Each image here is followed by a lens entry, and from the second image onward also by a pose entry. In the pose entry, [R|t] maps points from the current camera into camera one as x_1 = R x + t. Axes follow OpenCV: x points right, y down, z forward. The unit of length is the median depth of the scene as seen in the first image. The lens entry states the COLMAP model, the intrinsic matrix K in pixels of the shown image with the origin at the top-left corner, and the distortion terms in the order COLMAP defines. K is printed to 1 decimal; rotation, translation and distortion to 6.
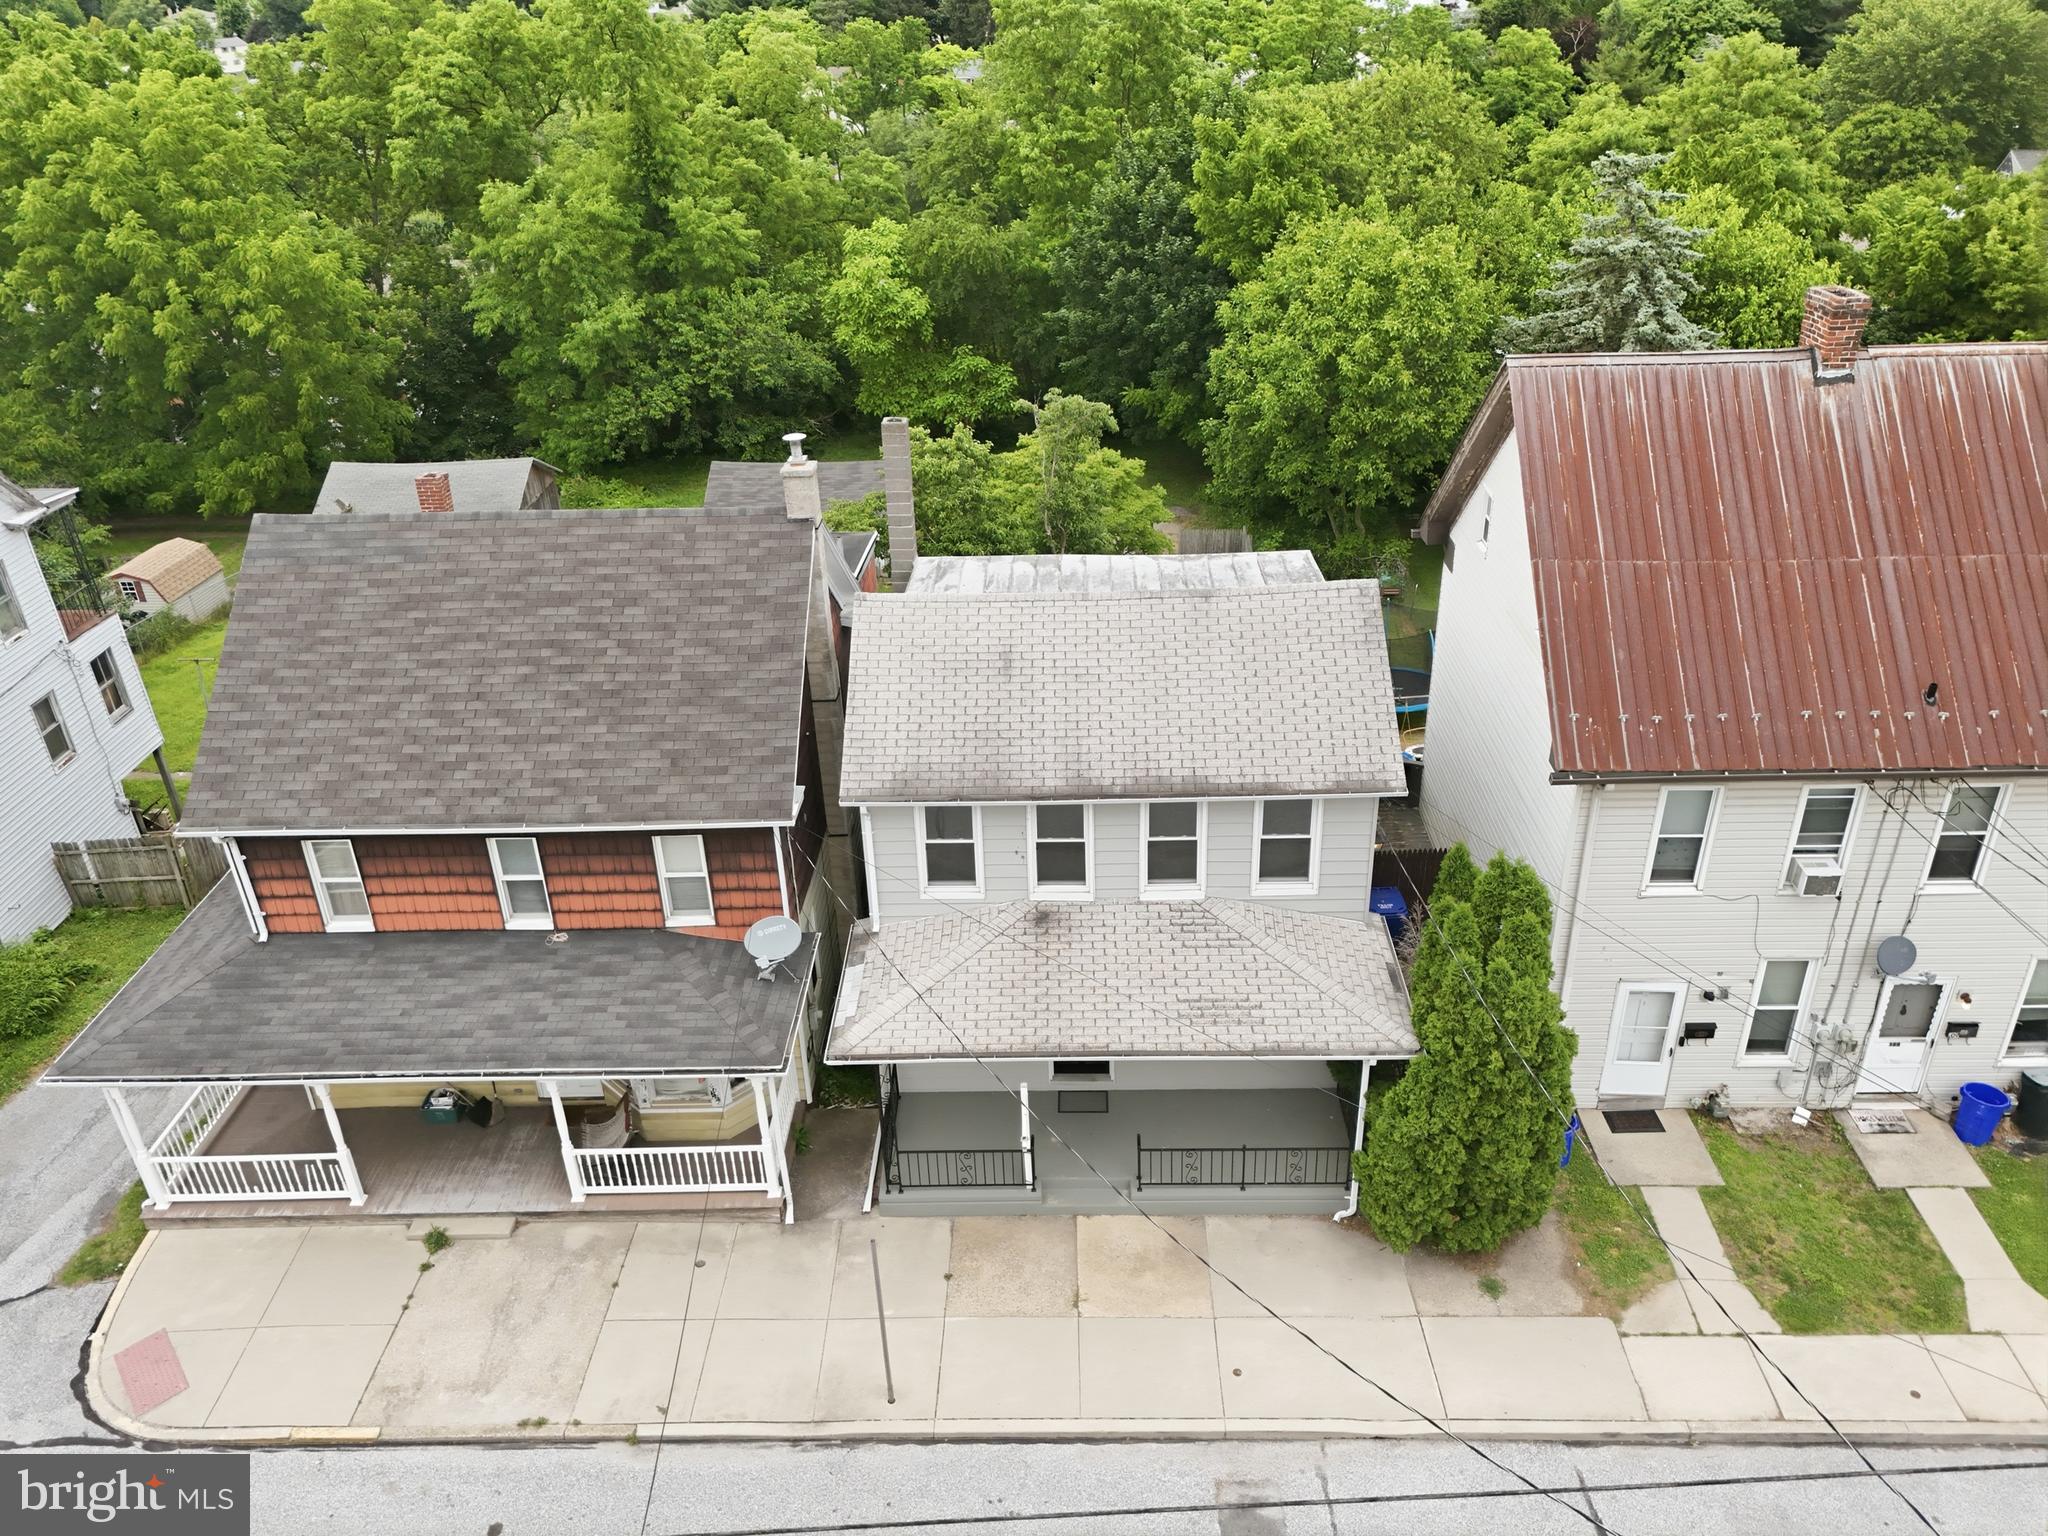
lens RADIAL K [[1504.0, 0, 1026.9], [0, 1504.0, 768.8], [0, 0, 1]] dist [0.076526, -0.070542]
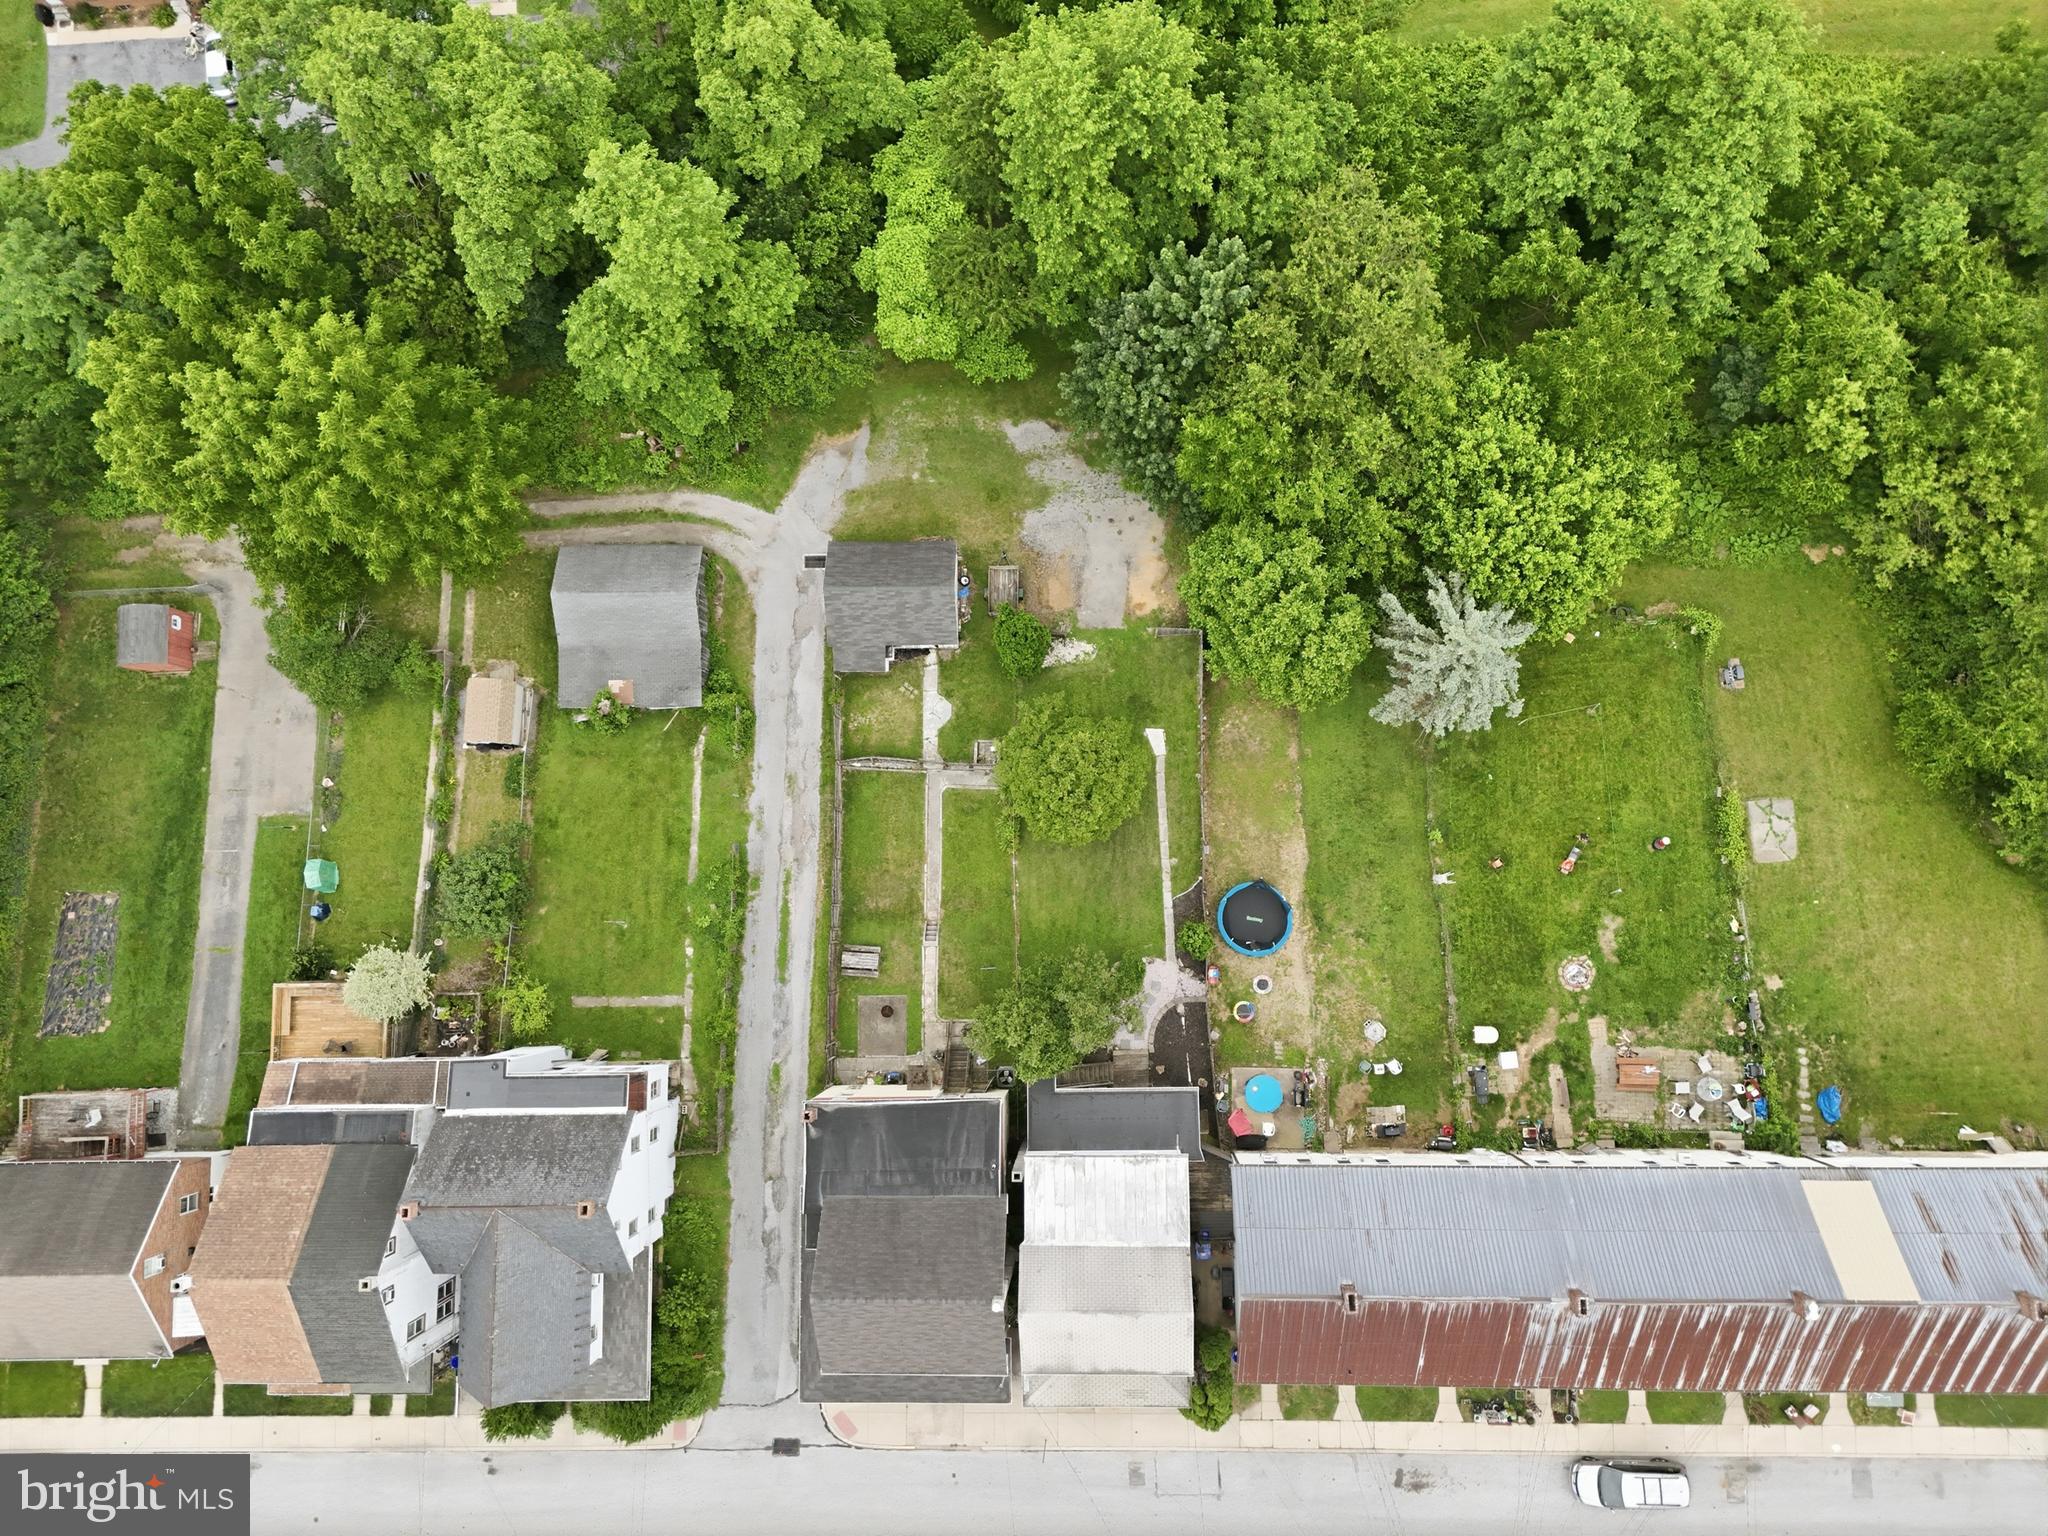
lens RADIAL K [[1504.0, 0, 1026.9], [0, 1504.0, 768.8], [0, 0, 1]] dist [0.076526, -0.070542]
pose [[0.999169, -0.035456, -0.020096, 0.001048], [0.036585, 0.563031, 0.825626, -3.272388], [-0.017959, -0.825675, 0.563860, 0.206281]]
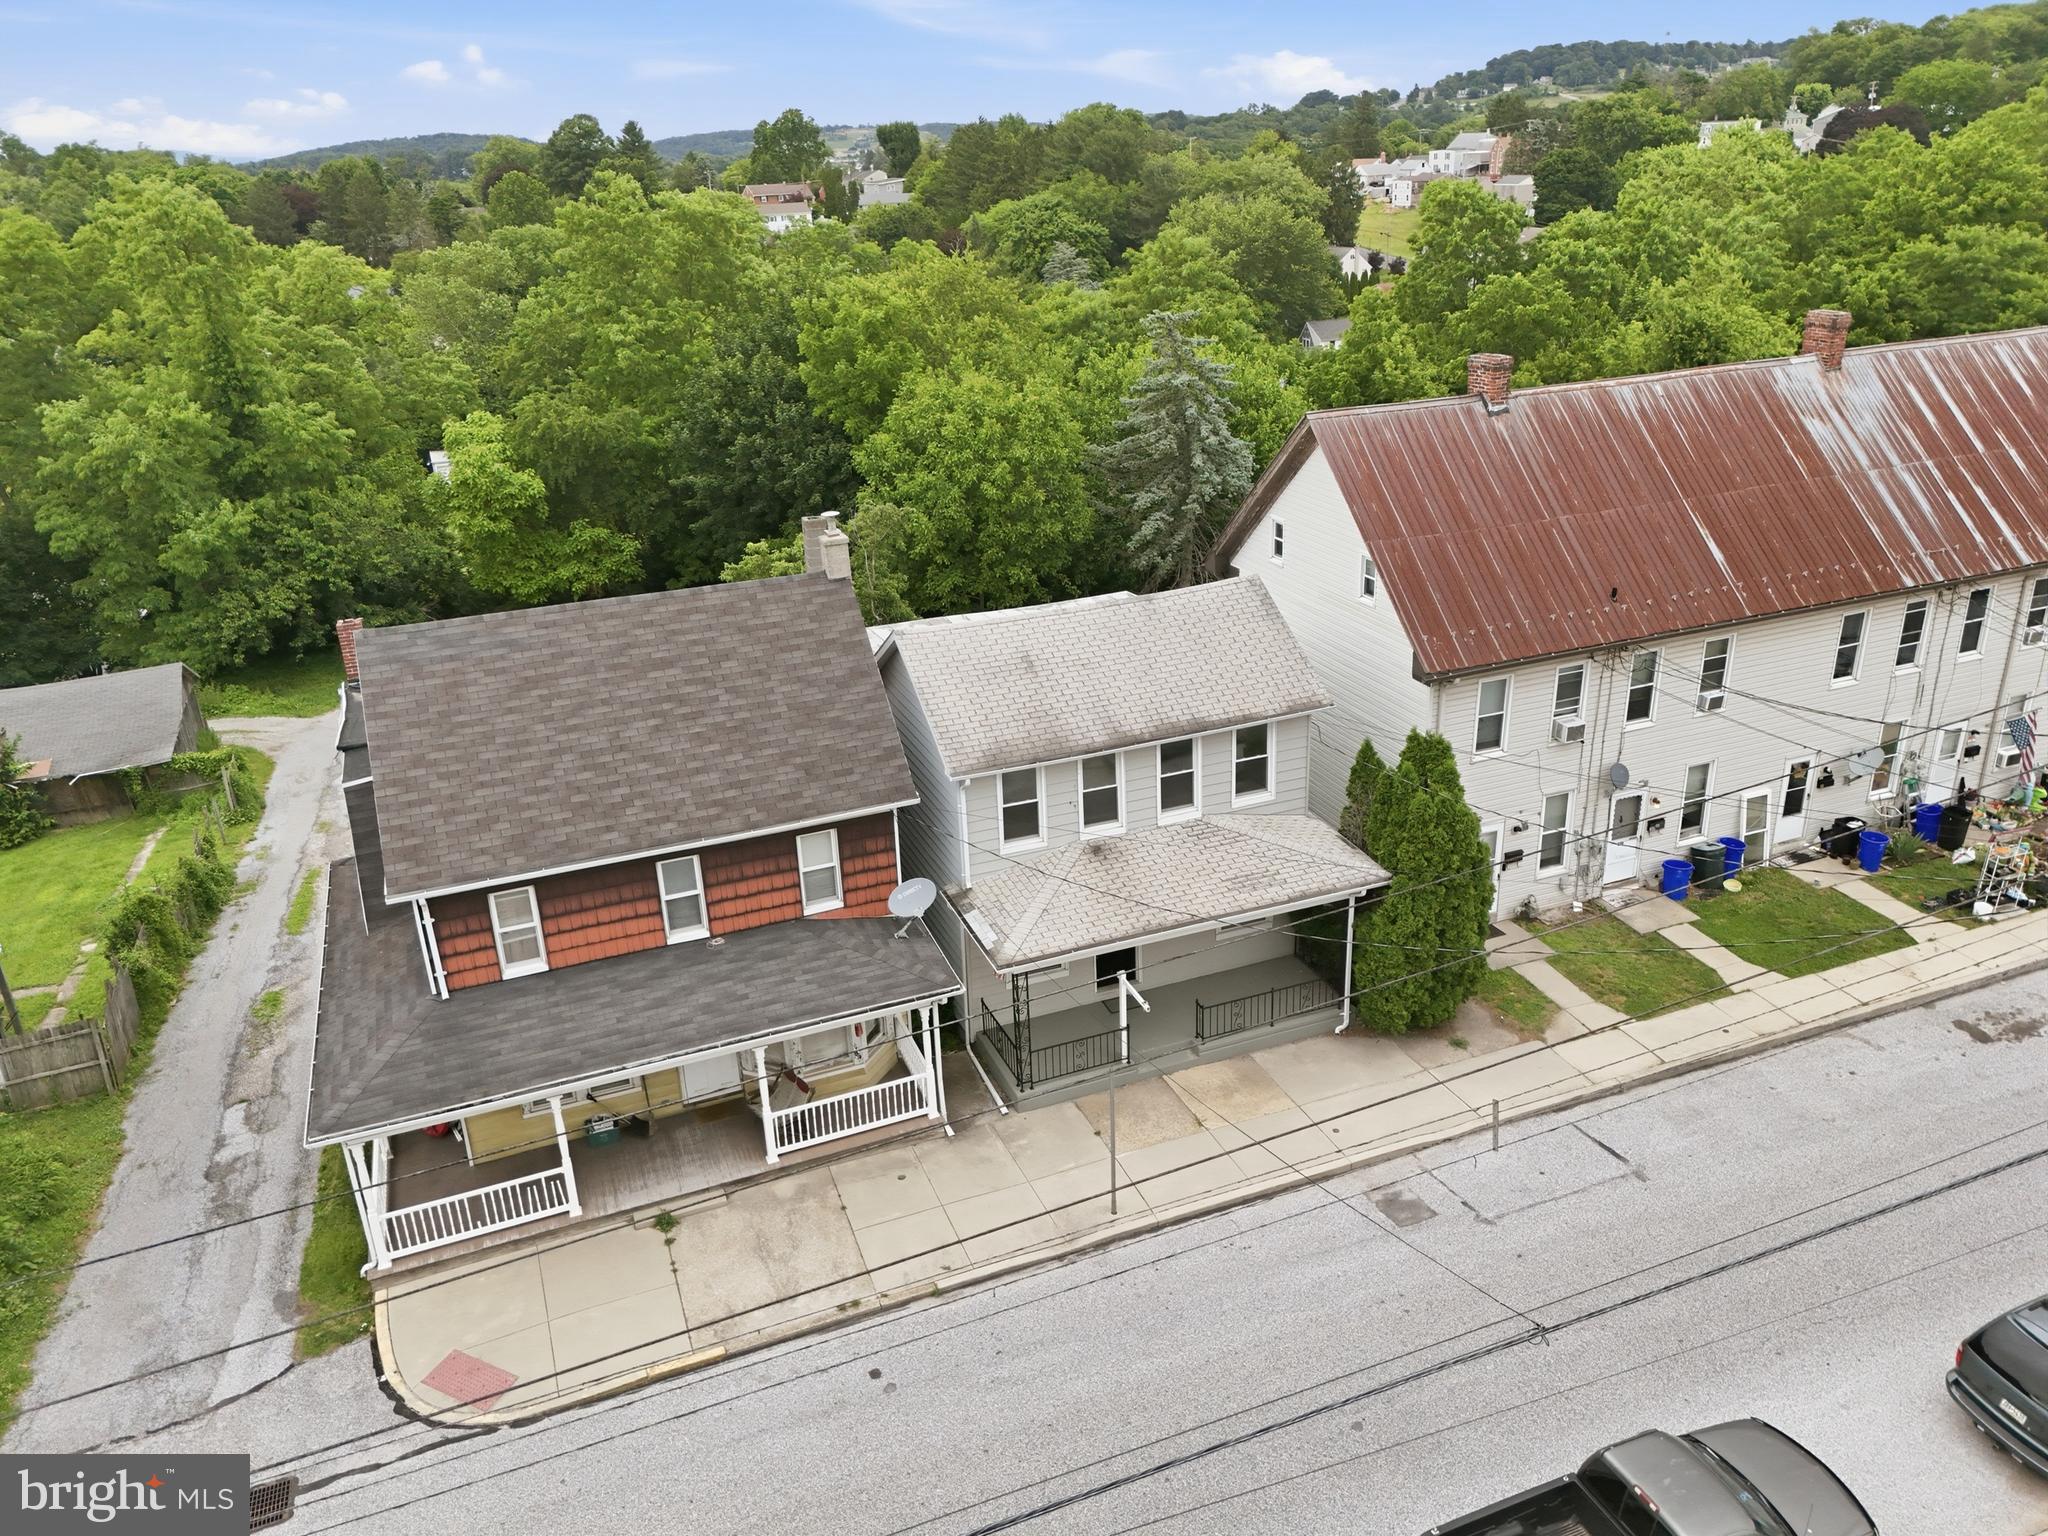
lens RADIAL K [[1504.0, 0, 1026.9], [0, 1504.0, 768.8], [0, 0, 1]] dist [0.076526, -0.070542]
pose [[0.922762, -0.151928, 0.354157, -0.485558], [0.193989, 0.977206, -0.086234, 0.128941], [-0.332983, 0.148276, 0.931202, -0.190783]]
